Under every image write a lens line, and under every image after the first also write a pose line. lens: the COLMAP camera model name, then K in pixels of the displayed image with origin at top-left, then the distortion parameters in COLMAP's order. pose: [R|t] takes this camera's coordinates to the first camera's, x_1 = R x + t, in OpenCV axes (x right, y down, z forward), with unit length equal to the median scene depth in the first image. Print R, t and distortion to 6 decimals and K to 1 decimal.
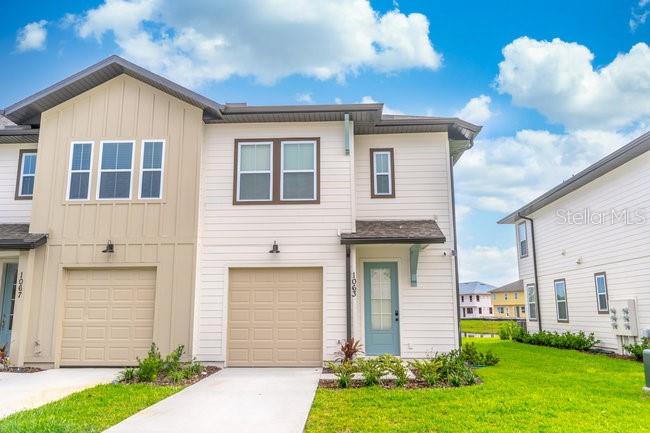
lens RADIAL K [[508.4, 0, 324.7], [0, 508.4, 216.4], [0, 0, 1]] dist [-0.001103, 0.001409]
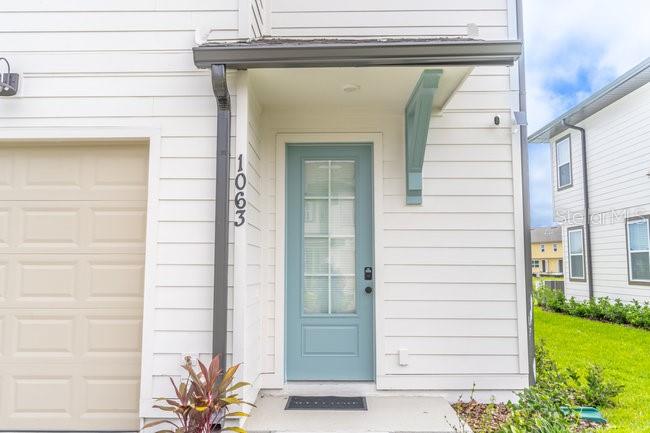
lens RADIAL K [[508.4, 0, 320.0], [0, 508.4, 219.0], [0, 0, 1]] dist [-0.001103, 0.001409]
pose [[0.999777, 0.004172, 0.020723, 0.097991], [-0.006097, 0.995576, 0.093762, 0.114551], [-0.020240, -0.093867, 0.995379, 0.628536]]
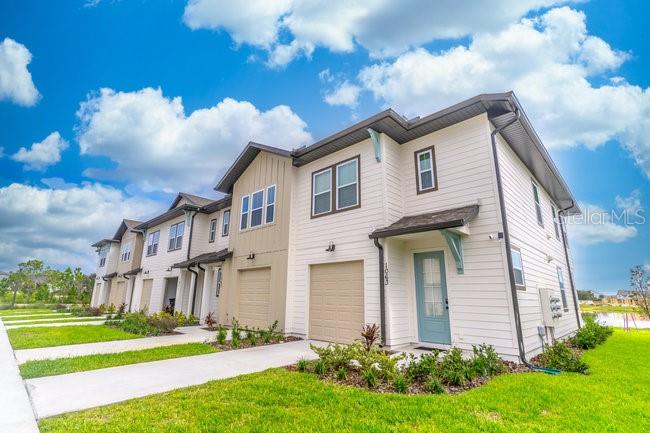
lens RADIAL K [[310.1, 0, 323.5], [0, 310.1, 217.5], [0, 0, 1]] dist [0.003925, -0.001502]
pose [[0.746186, -0.151839, -0.648191, 0.389127], [0.107160, 0.988341, -0.108158, 0.067468], [0.657056, 0.011246, 0.753758, 0.379261]]
